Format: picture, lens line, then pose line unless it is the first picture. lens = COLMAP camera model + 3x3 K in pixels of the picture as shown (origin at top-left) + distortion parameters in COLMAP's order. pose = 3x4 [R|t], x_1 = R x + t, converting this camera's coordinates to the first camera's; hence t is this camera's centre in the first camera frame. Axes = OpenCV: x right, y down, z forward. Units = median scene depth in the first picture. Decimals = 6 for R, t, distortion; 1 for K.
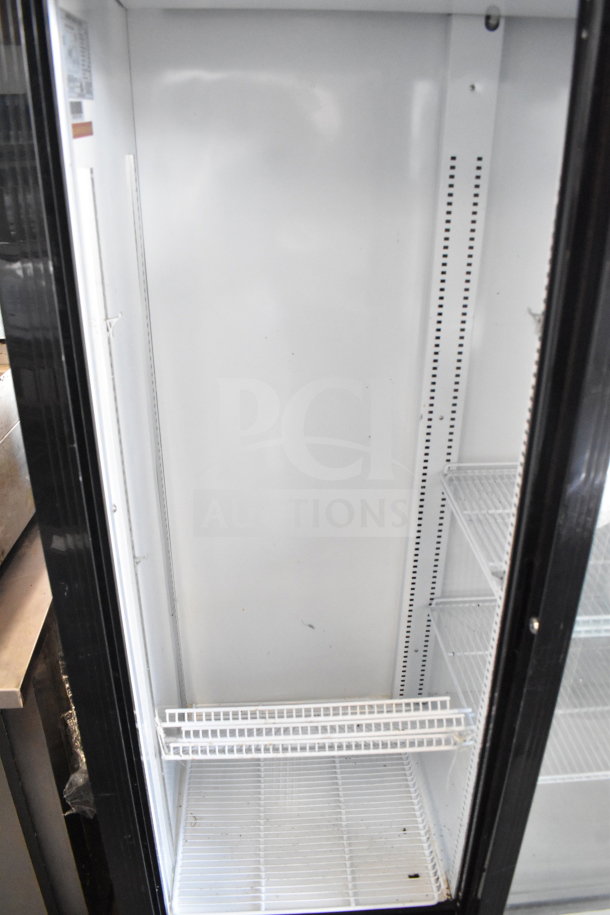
lens RADIAL K [[714.6, 0, 291.0], [0, 714.6, 461.0], [0, 0, 1]] dist [-0.098653, 0.020558]
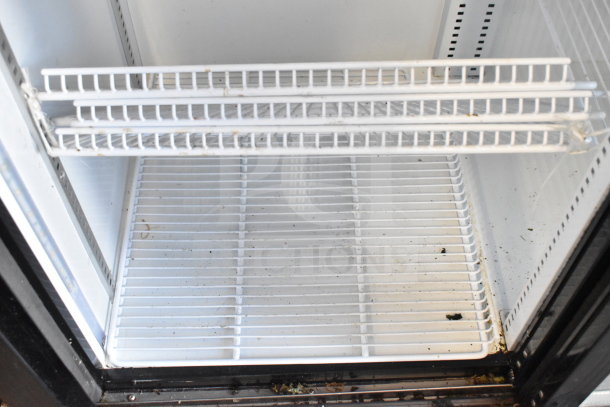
lens RADIAL K [[691.5, 0, 304.8], [0, 691.5, 204.1], [0, 0, 1]] dist [-0.052837, 0.000000]
pose [[0.999726, 0.023071, -0.003944, 0.029266], [-0.018272, 0.874598, 0.484504, 0.184497], [0.014627, -0.484299, 0.874780, 0.490502]]
